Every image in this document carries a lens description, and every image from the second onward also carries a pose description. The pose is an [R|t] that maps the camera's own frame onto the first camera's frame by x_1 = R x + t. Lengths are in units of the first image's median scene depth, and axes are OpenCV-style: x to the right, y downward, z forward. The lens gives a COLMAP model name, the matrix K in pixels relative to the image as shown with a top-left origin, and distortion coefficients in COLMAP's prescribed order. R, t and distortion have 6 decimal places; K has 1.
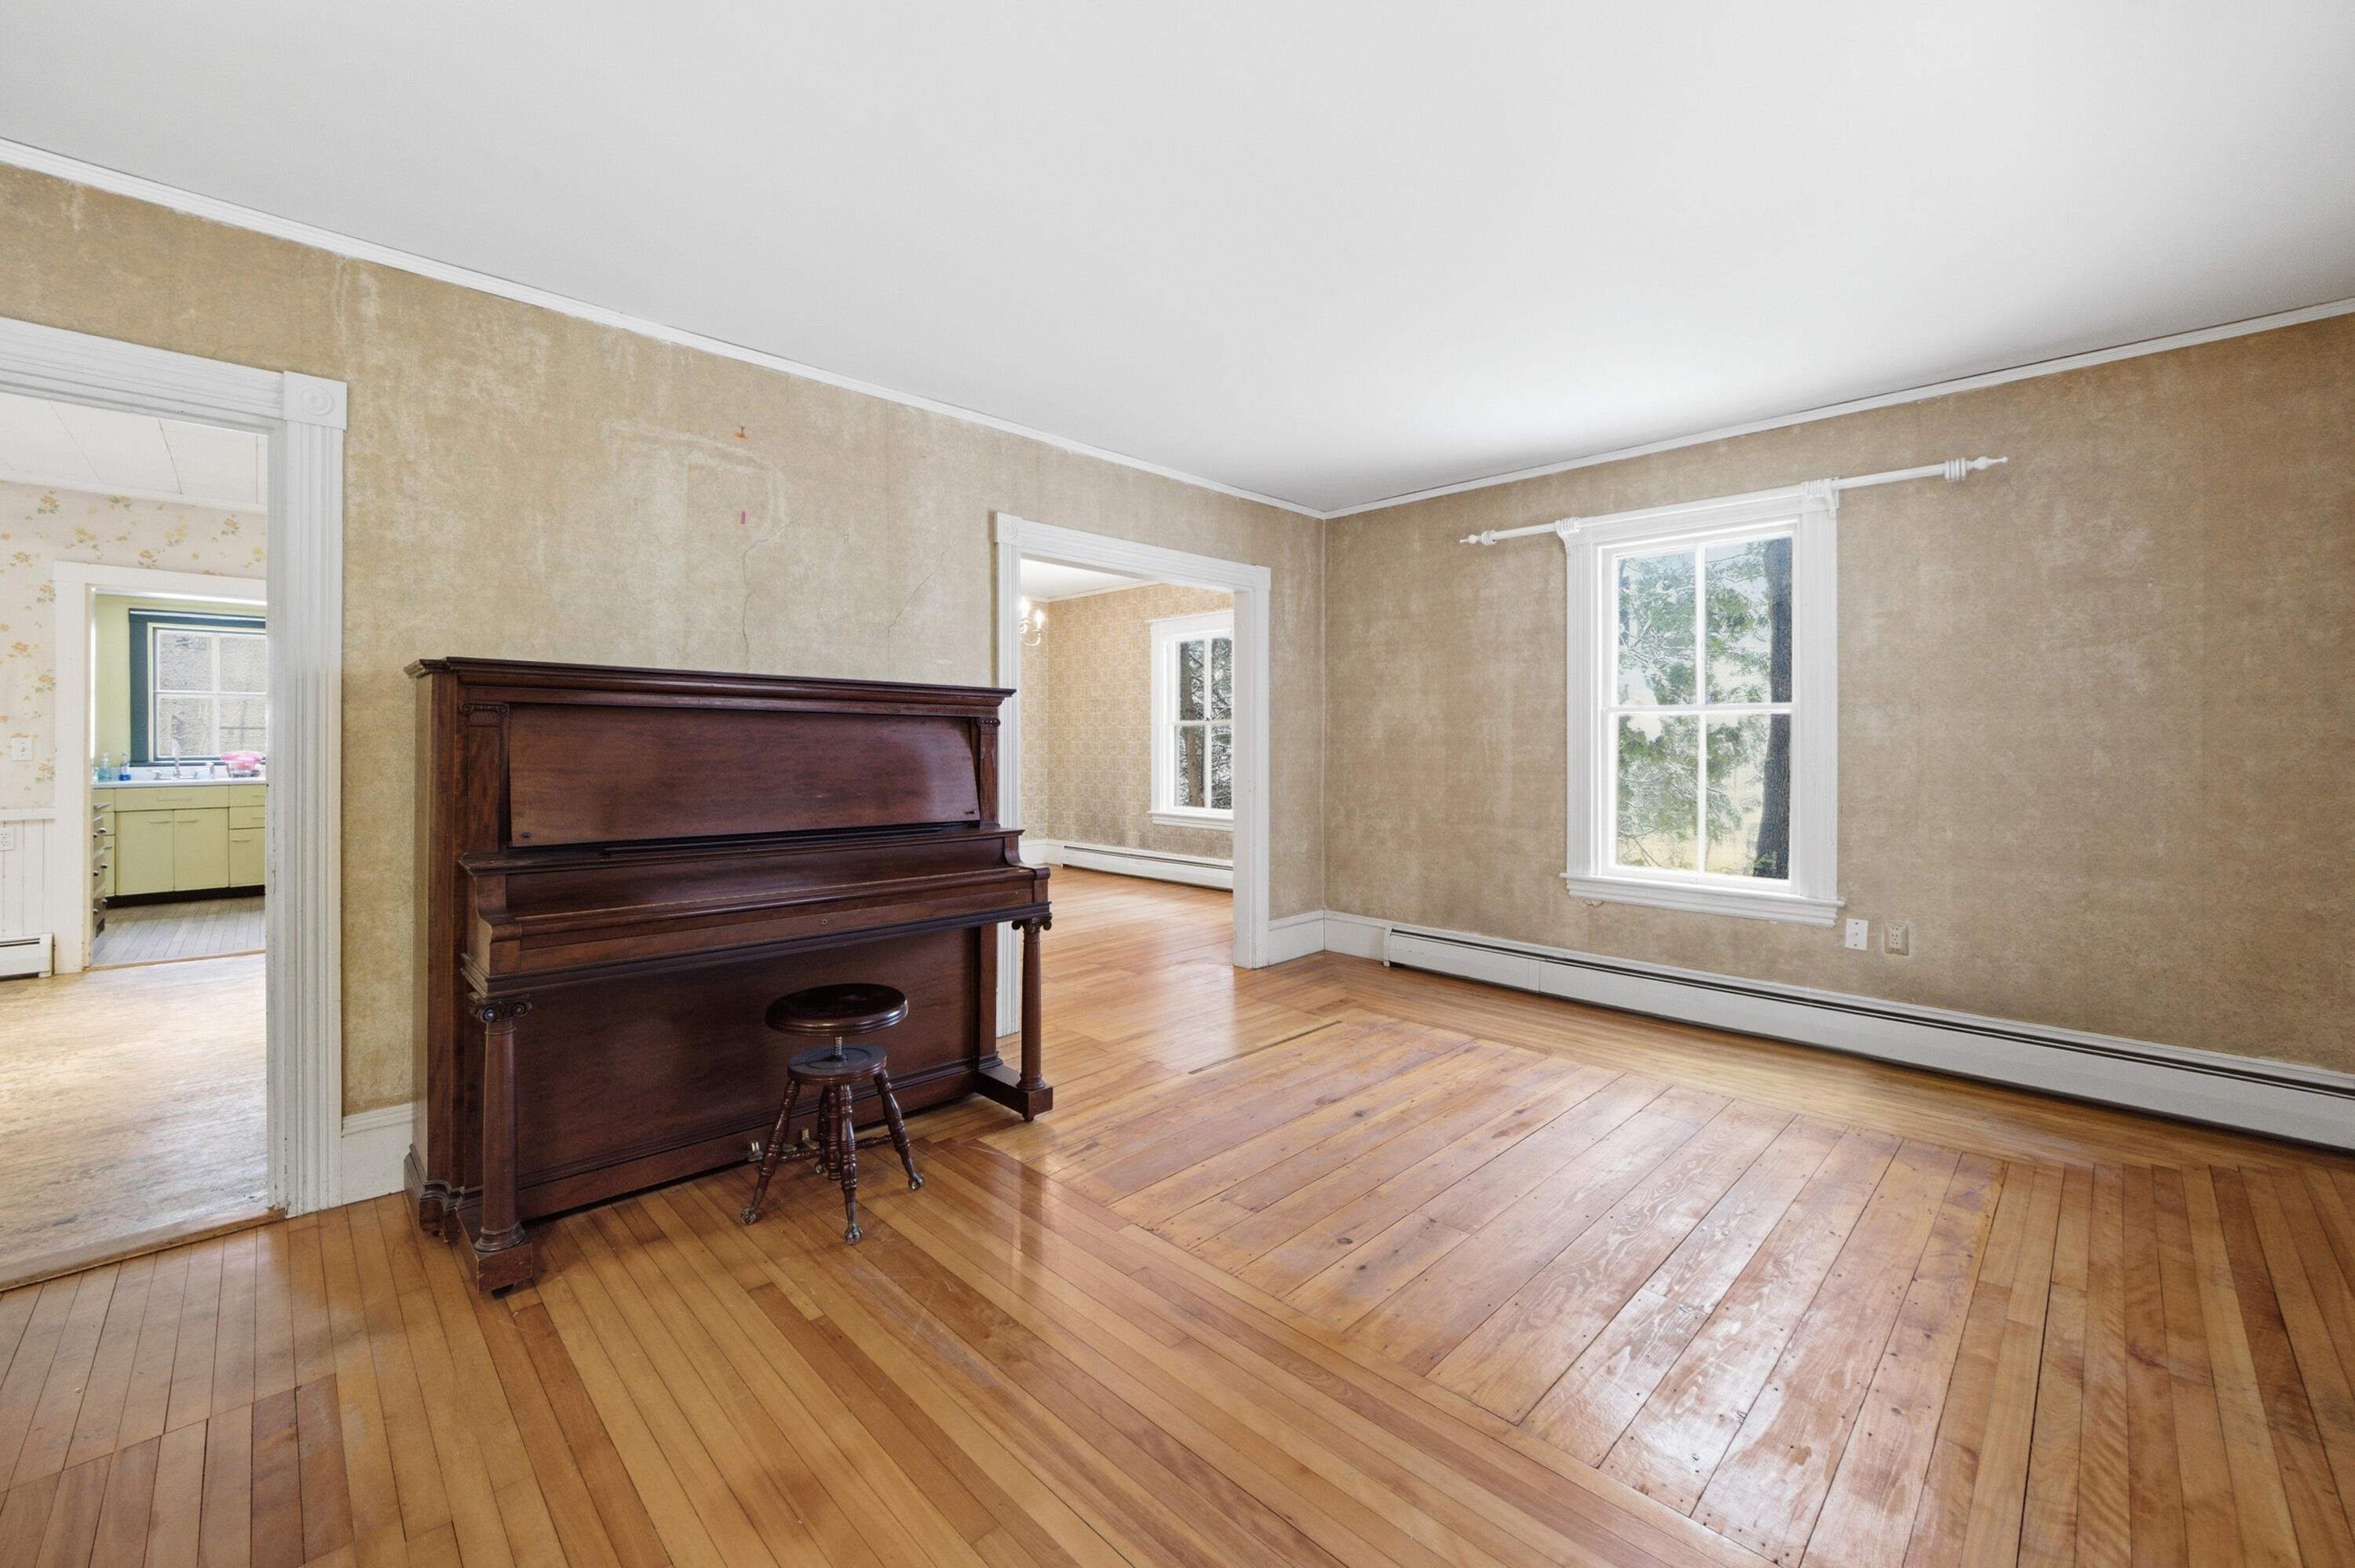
lens RADIAL K [[920.2, 0, 1194.1], [0, 920.2, 747.6], [0, 0, 1]] dist [-0.000379, 0.002517]
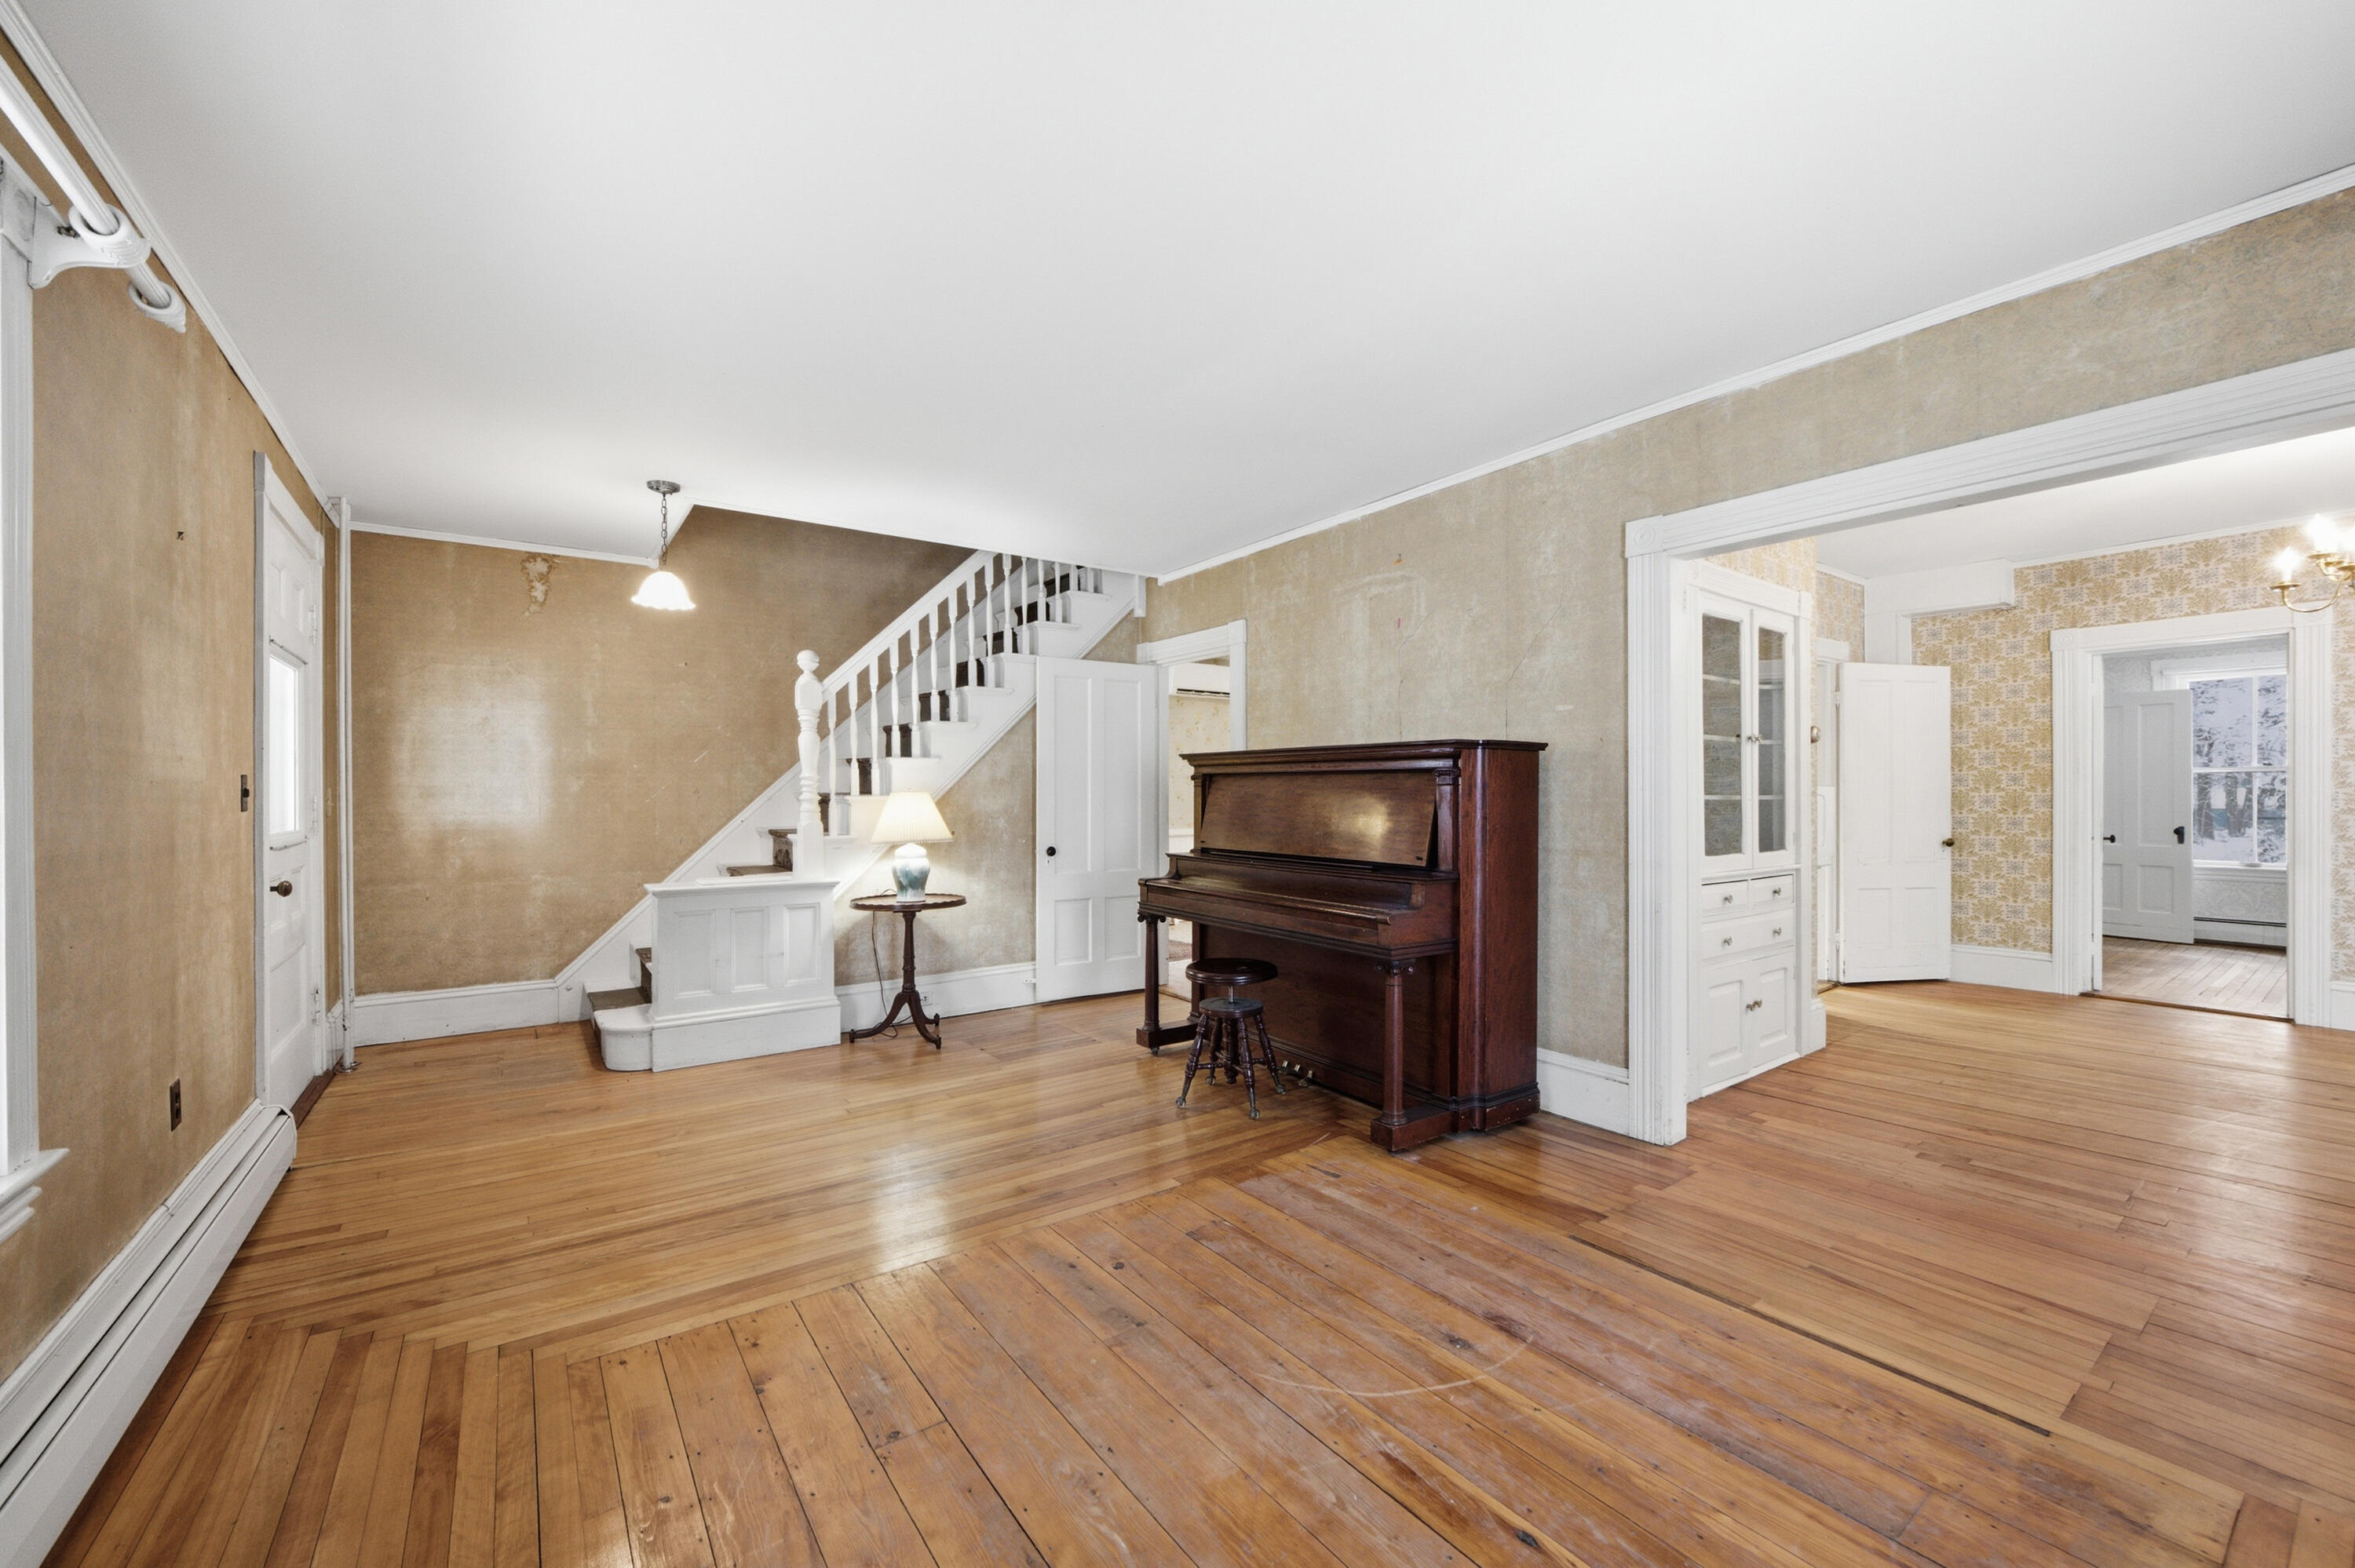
lens RADIAL K [[920.2, 0, 1179.6], [0, 920.2, 800.8], [0, 0, 1]] dist [-0.000379, 0.002517]
pose [[-0.145062, 0.007608, -0.989393, 0.836802], [0.001479, 0.999971, 0.007473, -0.005192], [0.989422, -0.000380, -0.145069, 0.854455]]
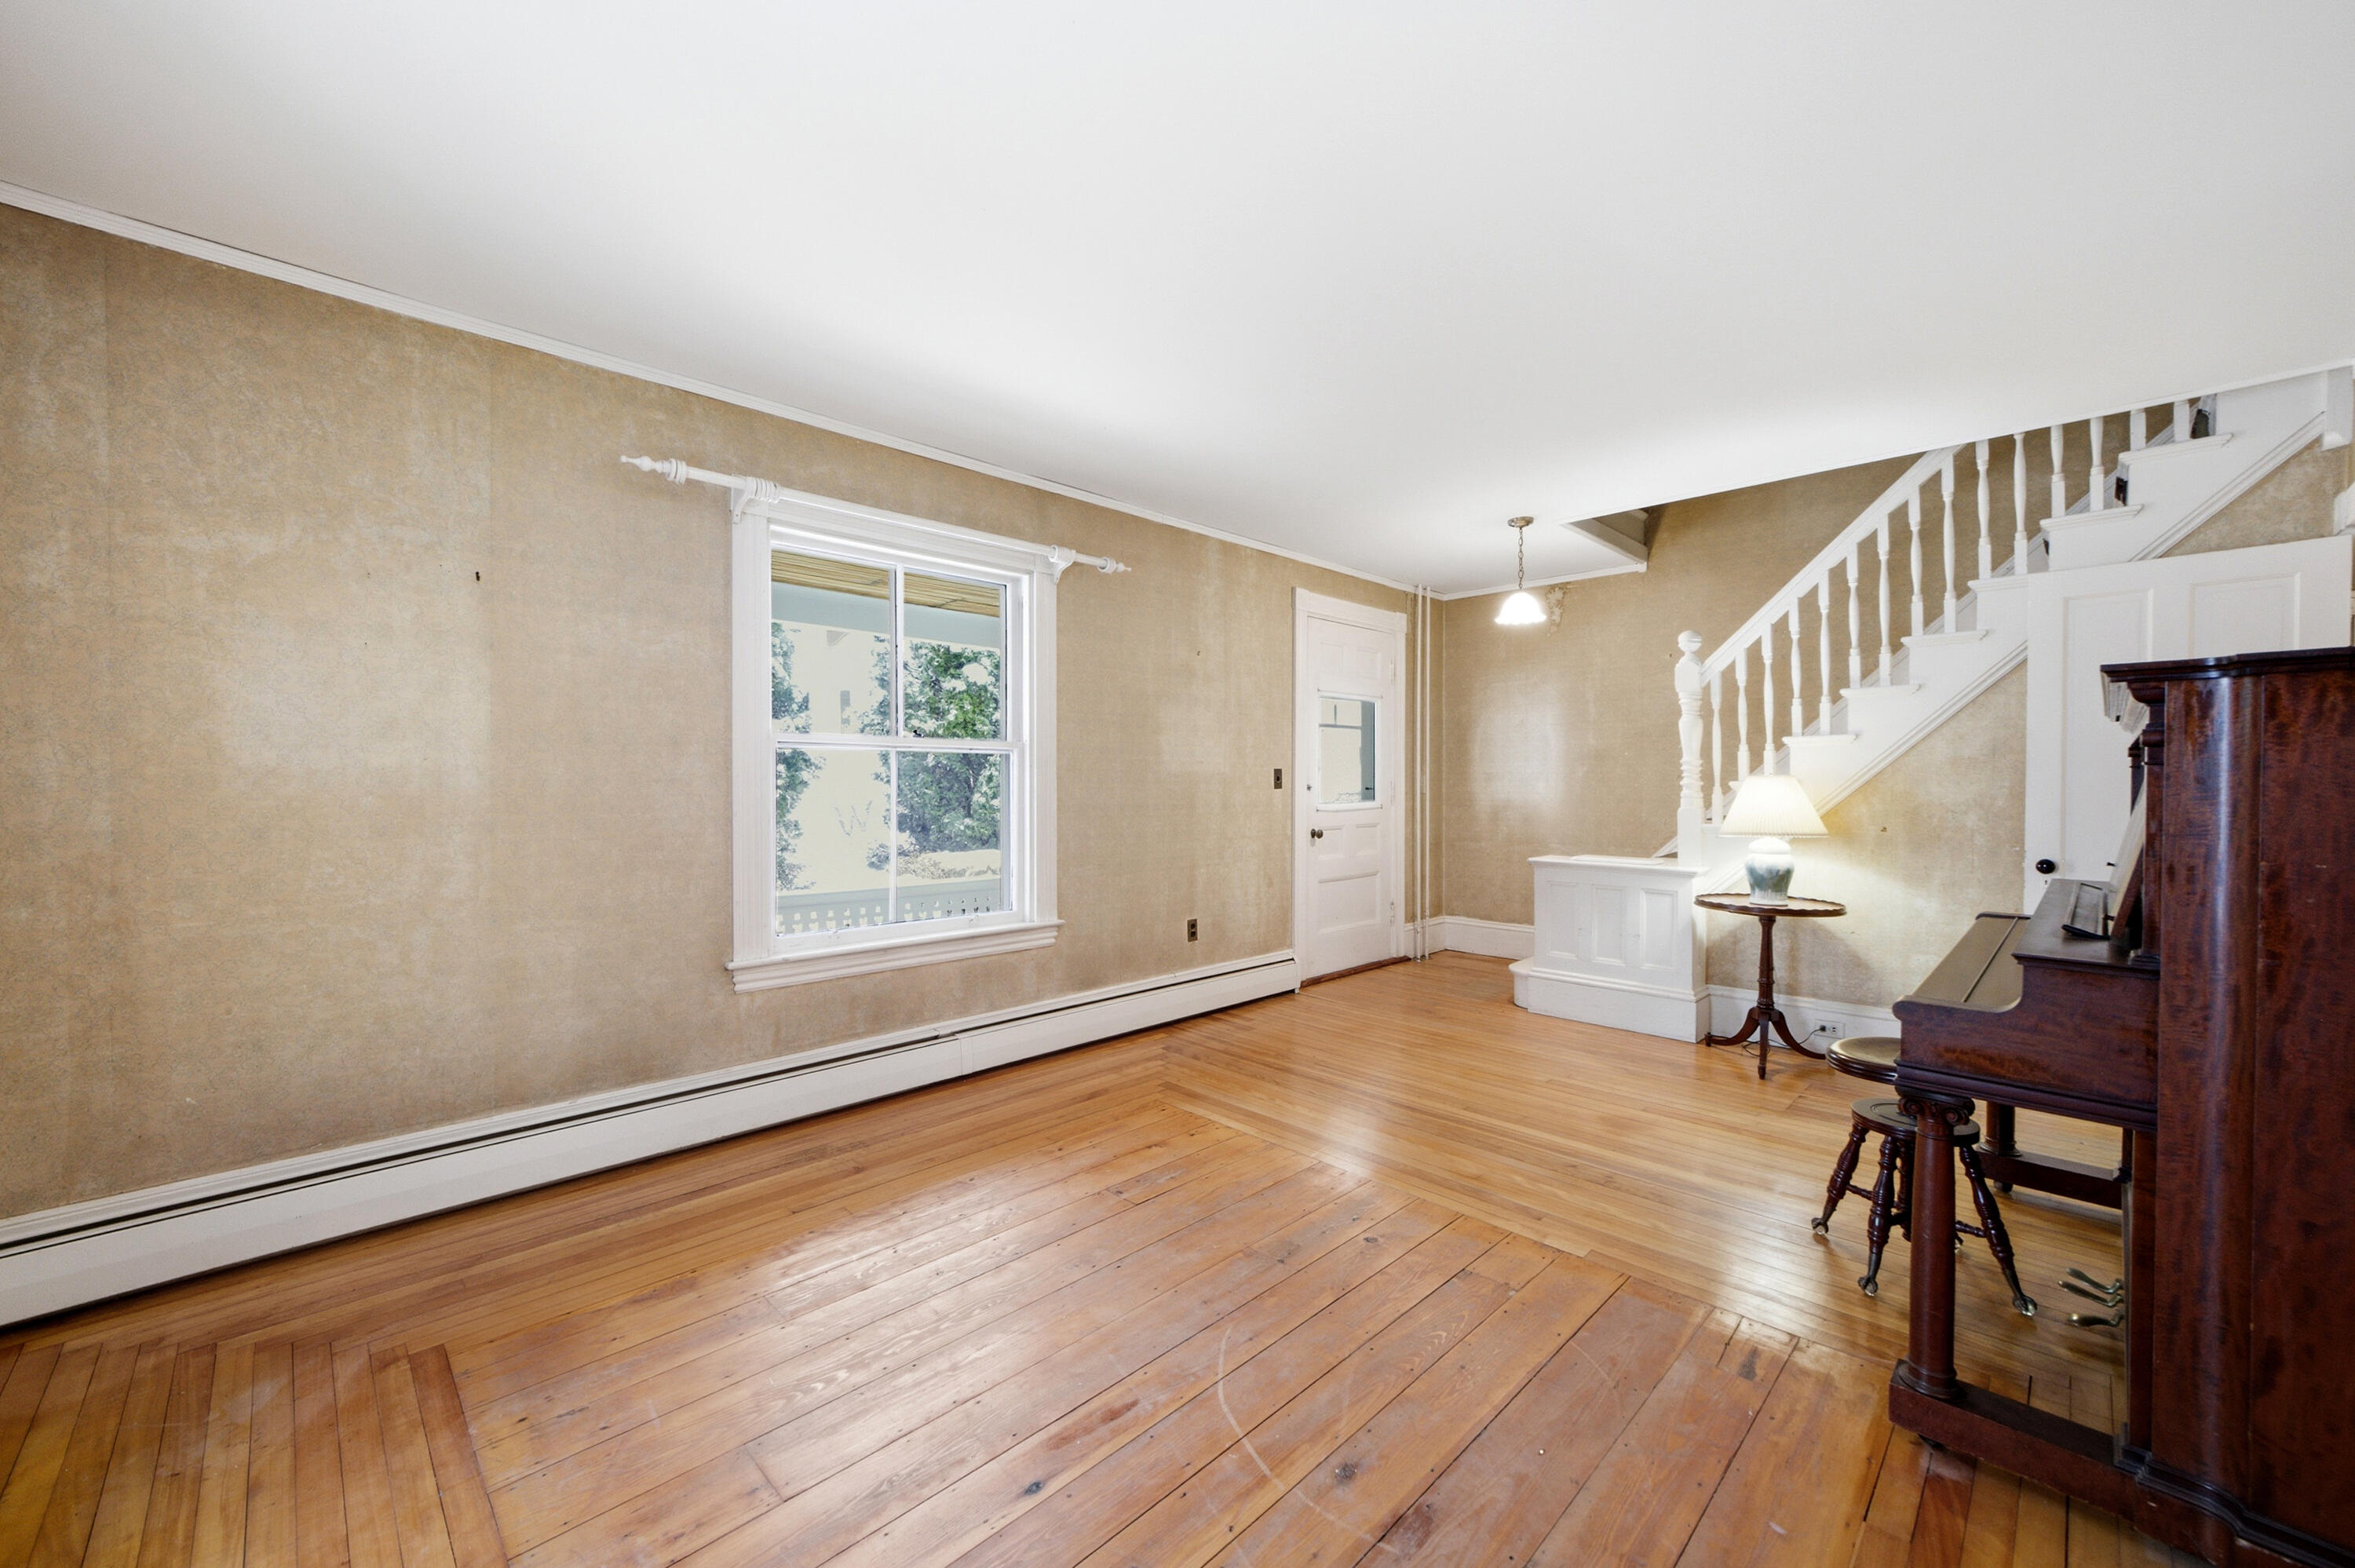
lens RADIAL K [[920.2, 0, 1188.9], [0, 920.2, 778.1], [0, 0, 1]] dist [-0.000379, 0.002517]
pose [[-0.999780, 0.002434, -0.020850, 0.268493], [0.002453, 0.999997, -0.000874, -0.008016], [0.020848, -0.000925, -0.999782, 1.468555]]
